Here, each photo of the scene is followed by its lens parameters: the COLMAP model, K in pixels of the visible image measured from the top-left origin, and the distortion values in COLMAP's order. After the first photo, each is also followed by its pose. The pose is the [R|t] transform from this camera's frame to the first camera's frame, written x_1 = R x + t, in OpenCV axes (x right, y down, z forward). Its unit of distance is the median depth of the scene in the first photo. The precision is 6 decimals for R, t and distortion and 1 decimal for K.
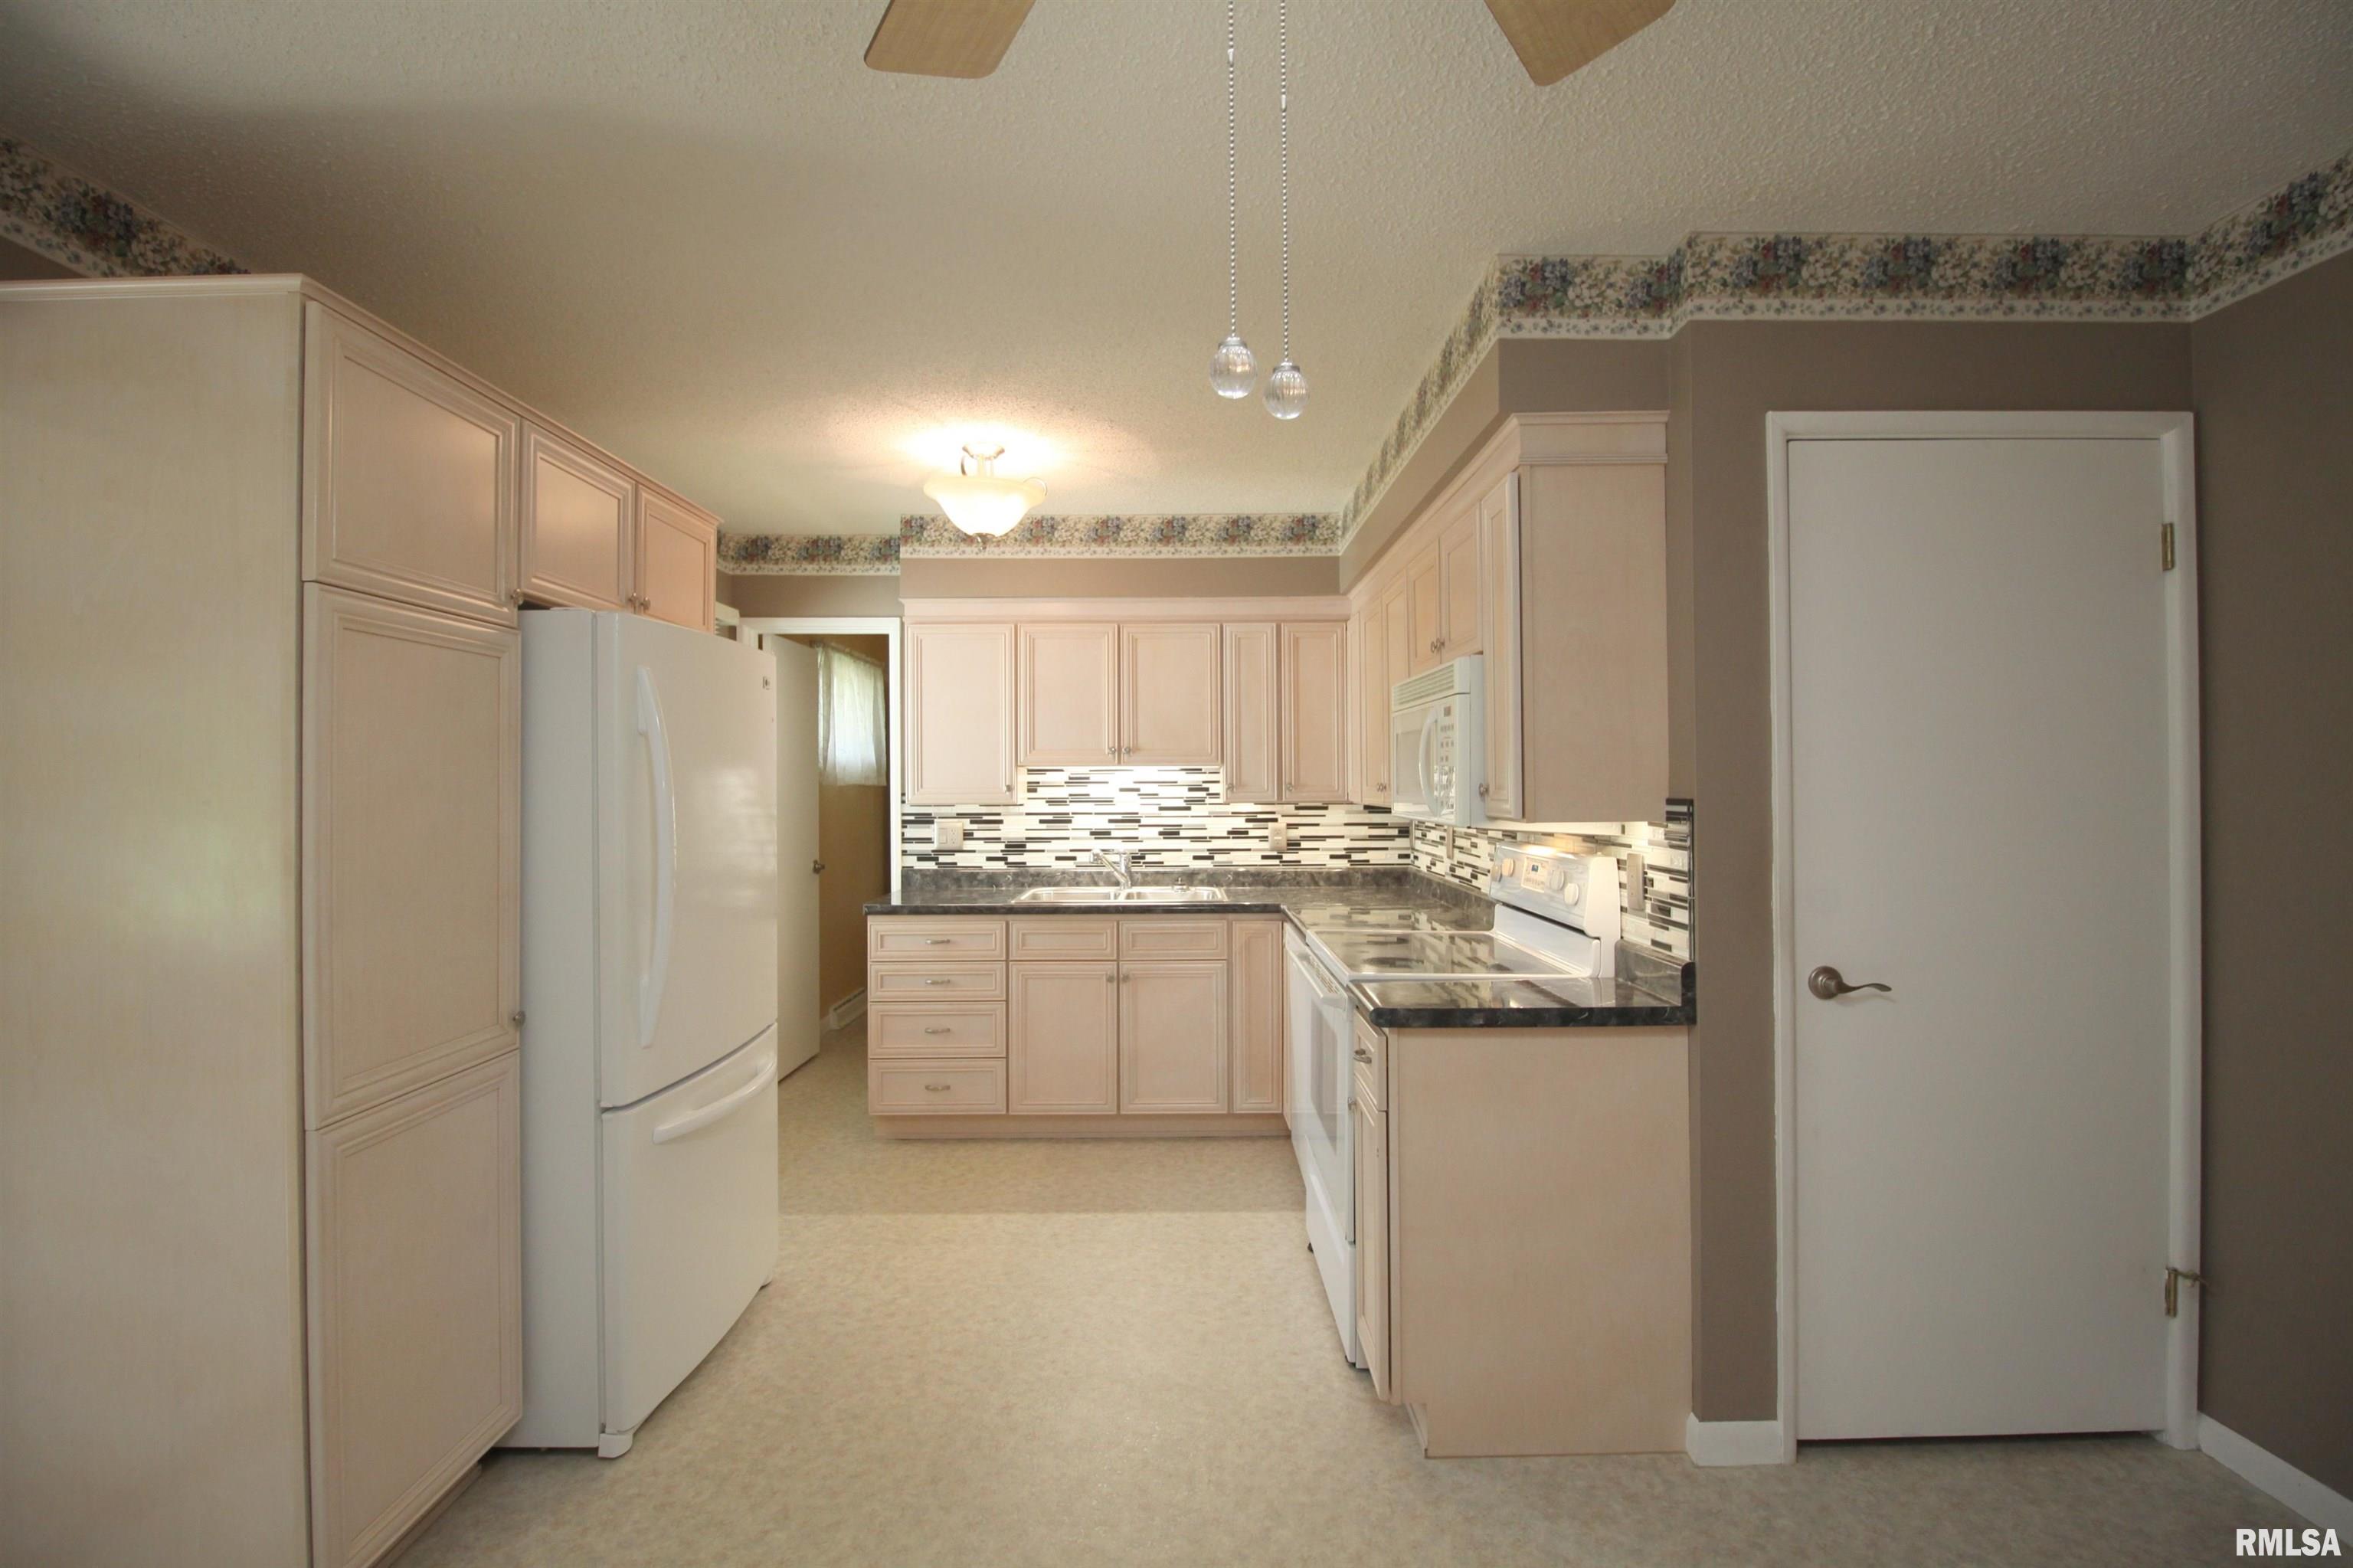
lens RADIAL K [[1083.5, 0, 1176.2], [0, 1083.5, 774.3], [0, 0, 1]] dist [-0.013214, -0.007293]
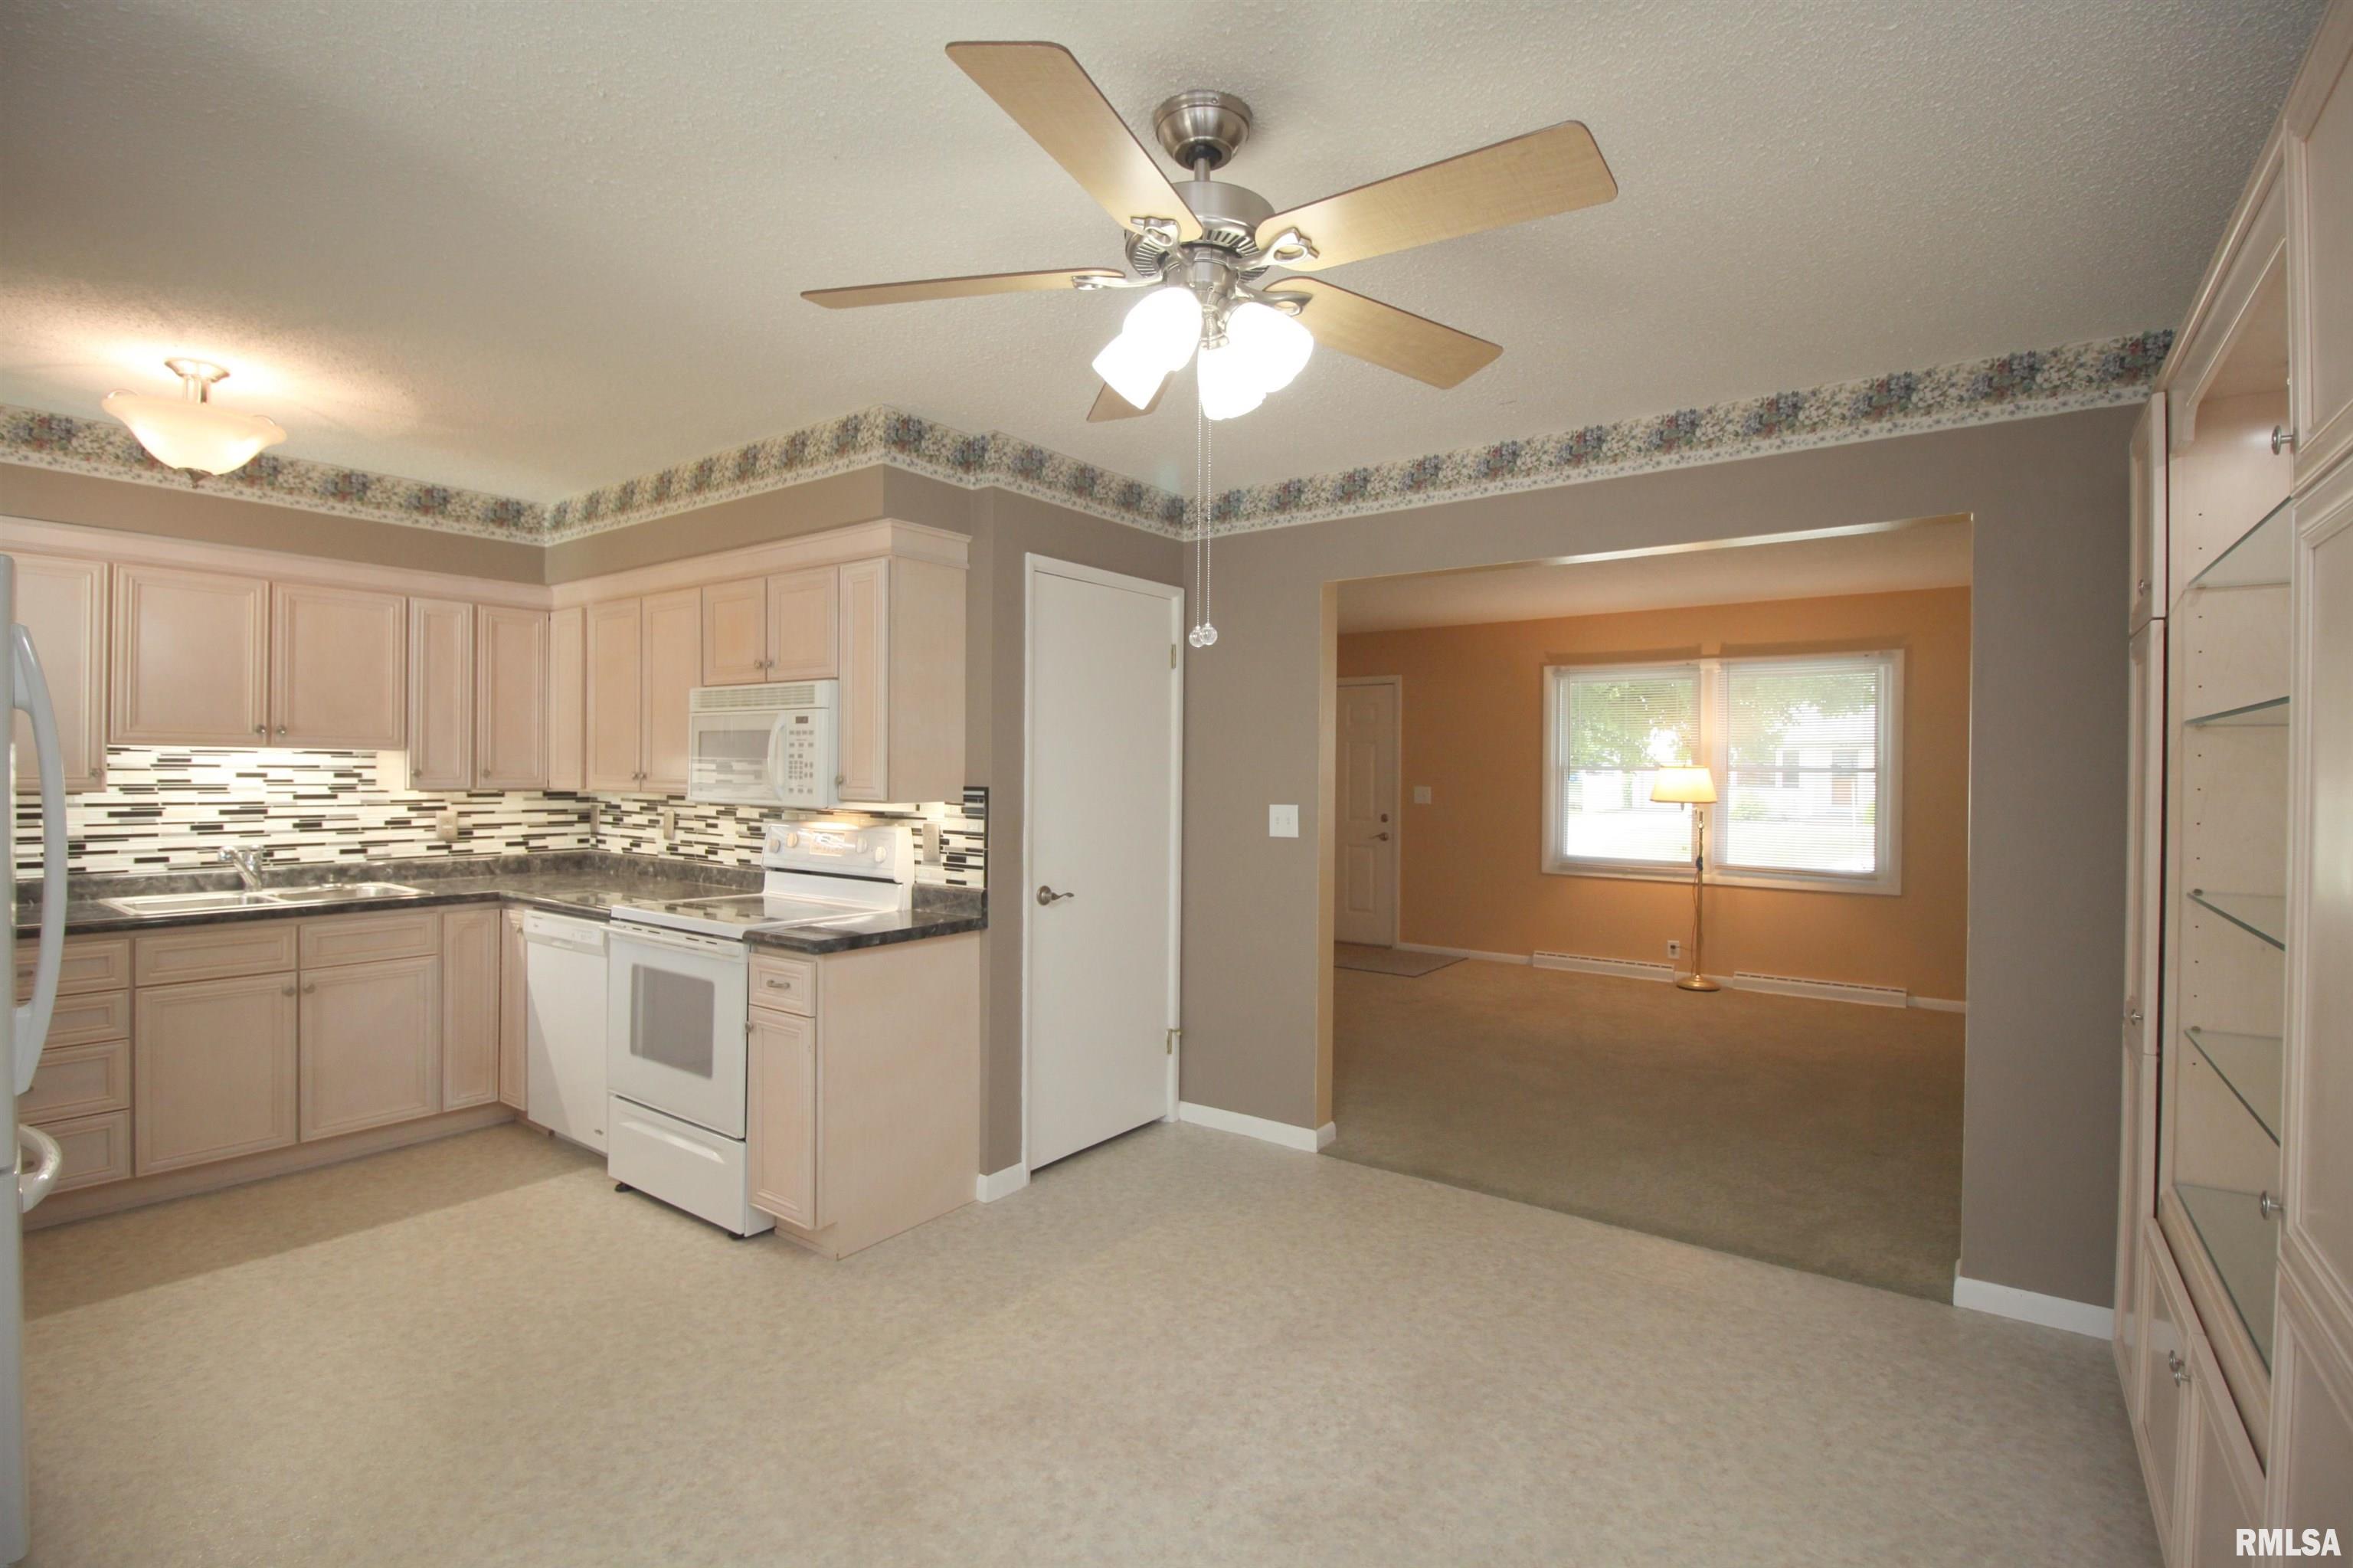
lens RADIAL K [[1083.5, 0, 1191.2], [0, 1083.5, 775.8], [0, 0, 1]] dist [-0.013214, -0.007293]
pose [[0.578886, 0.007851, 0.815370, -0.343513], [-0.019636, 0.999798, 0.004314, -0.003405], [-0.815172, -0.018508, 0.578923, -0.090241]]
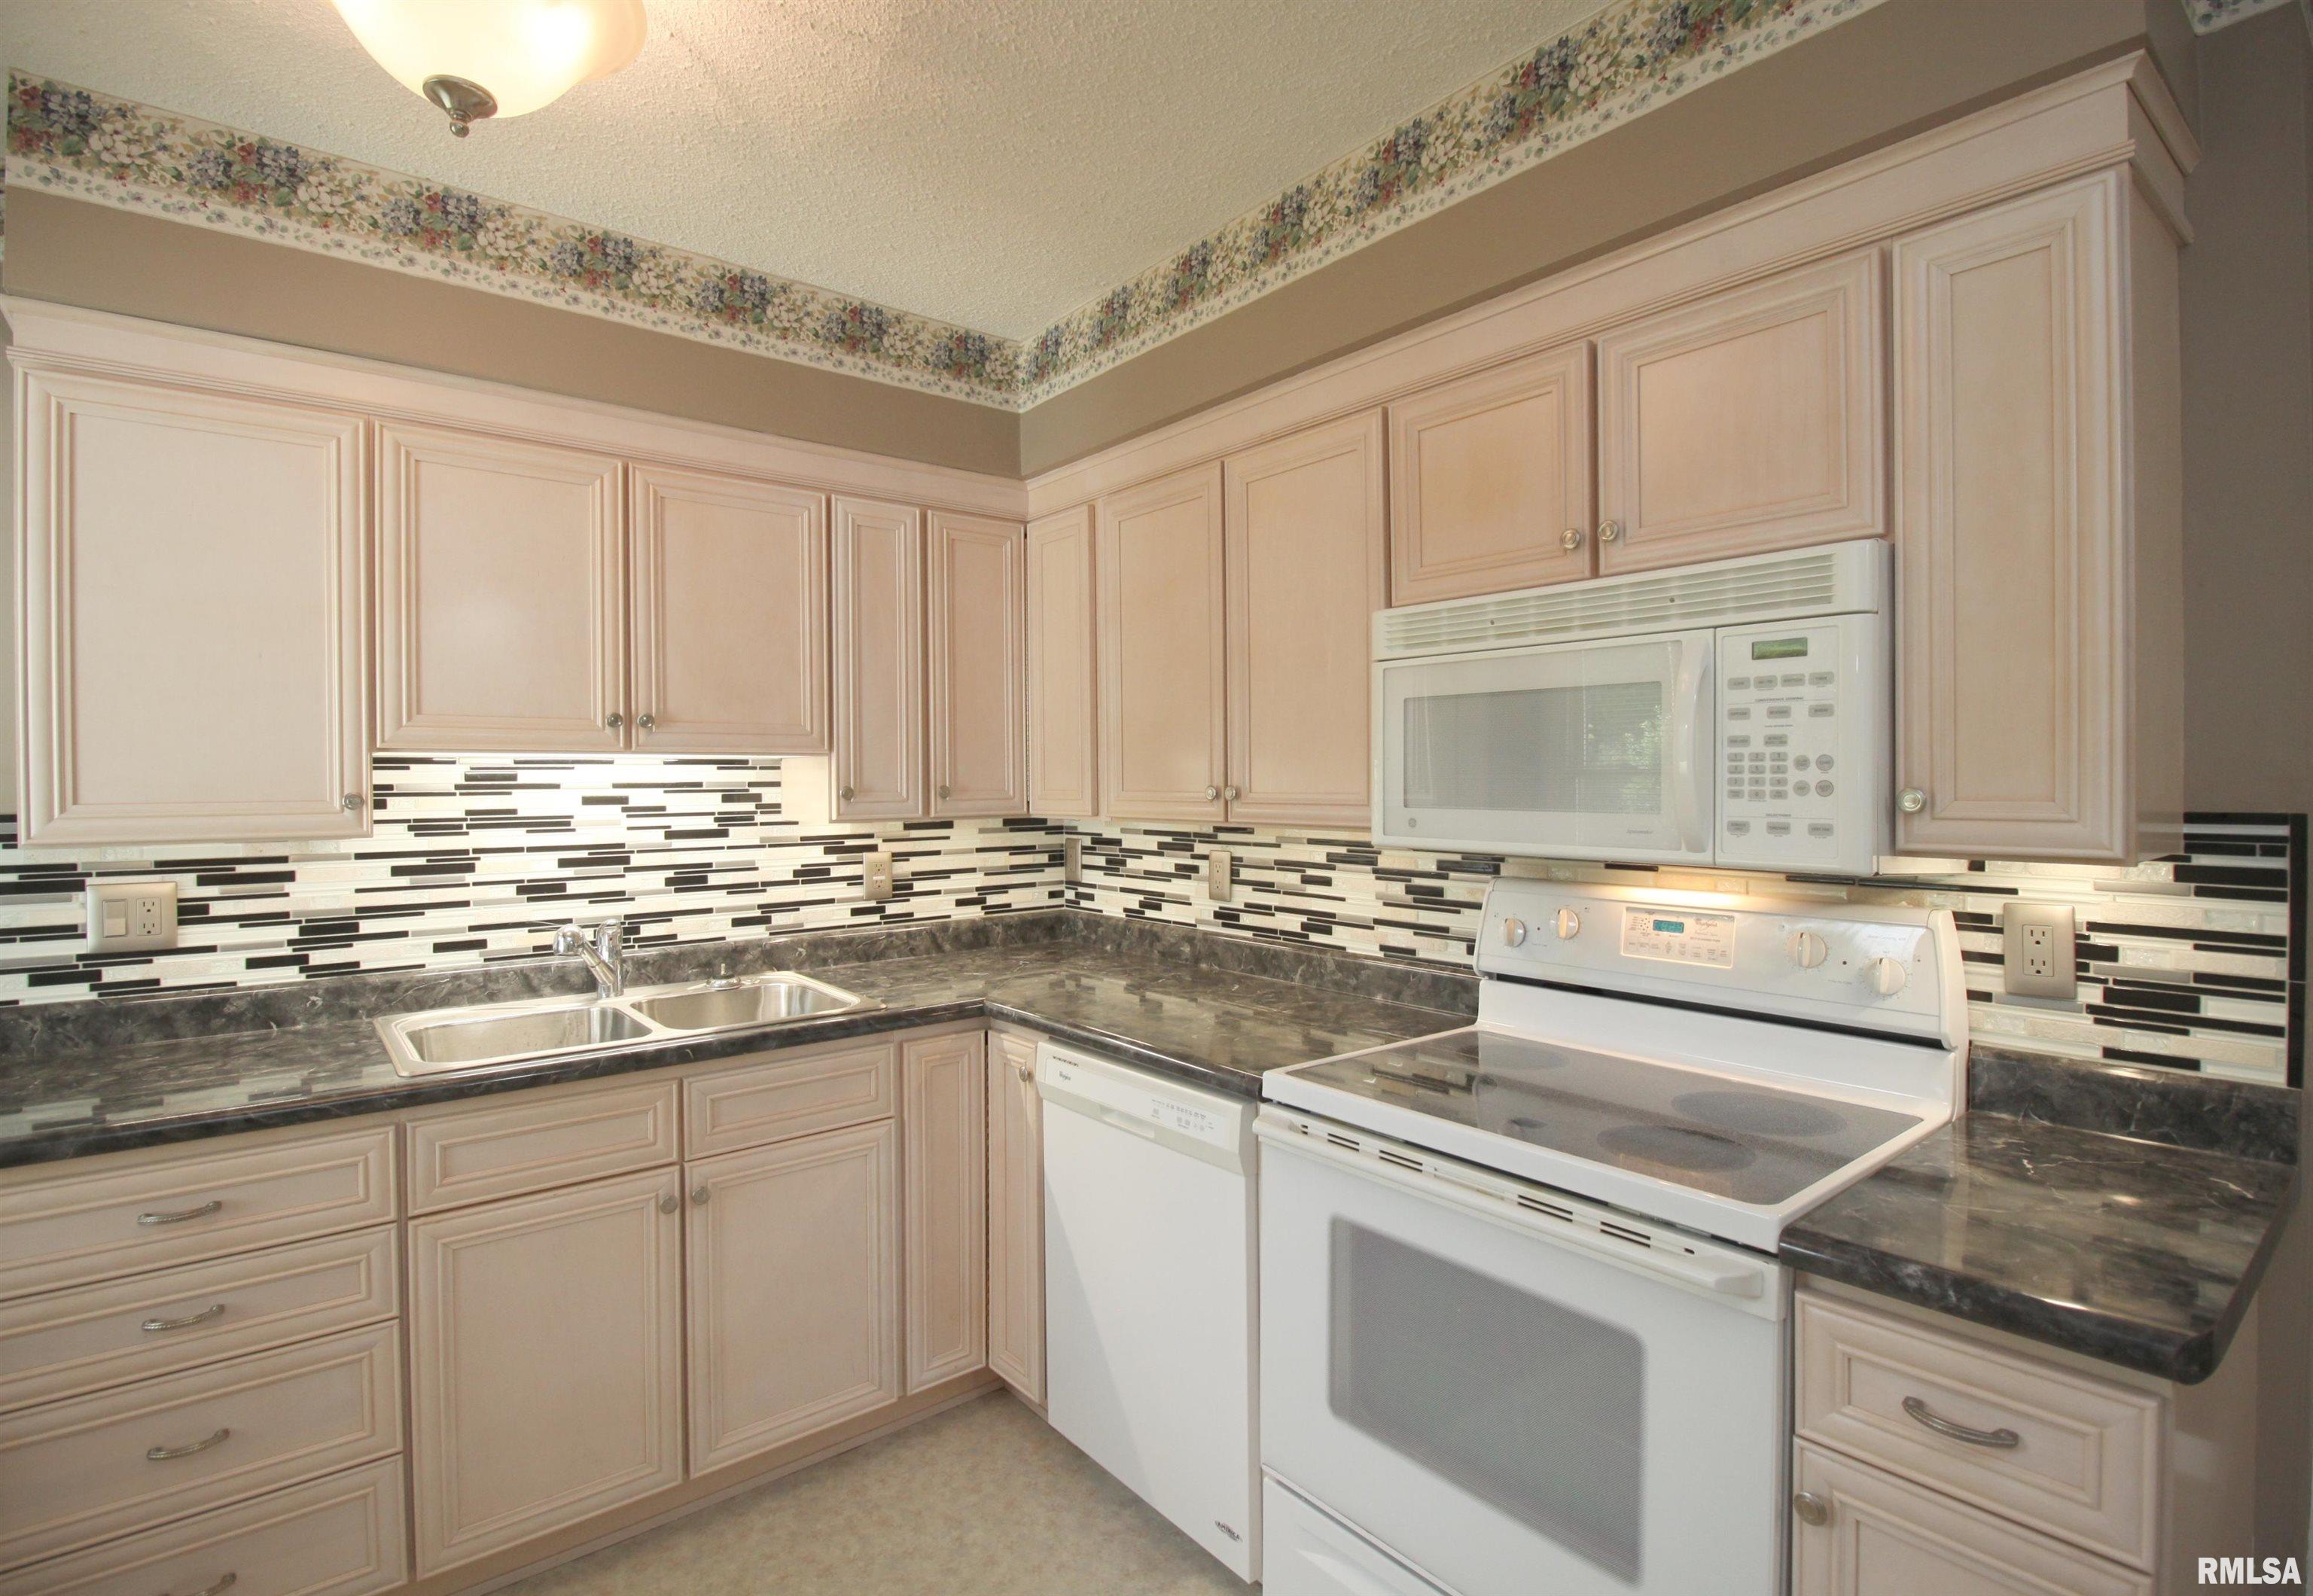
lens RADIAL K [[1117.3, 0, 1172.8], [0, 1117.3, 788.2], [0, 0, 1]] dist [-0.008971, -0.005807]
pose [[0.771171, -0.005674, 0.636603, -0.197621], [-0.002809, 0.999920, 0.012315, 0.001746], [-0.636622, -0.011286, 0.771094, 0.489783]]
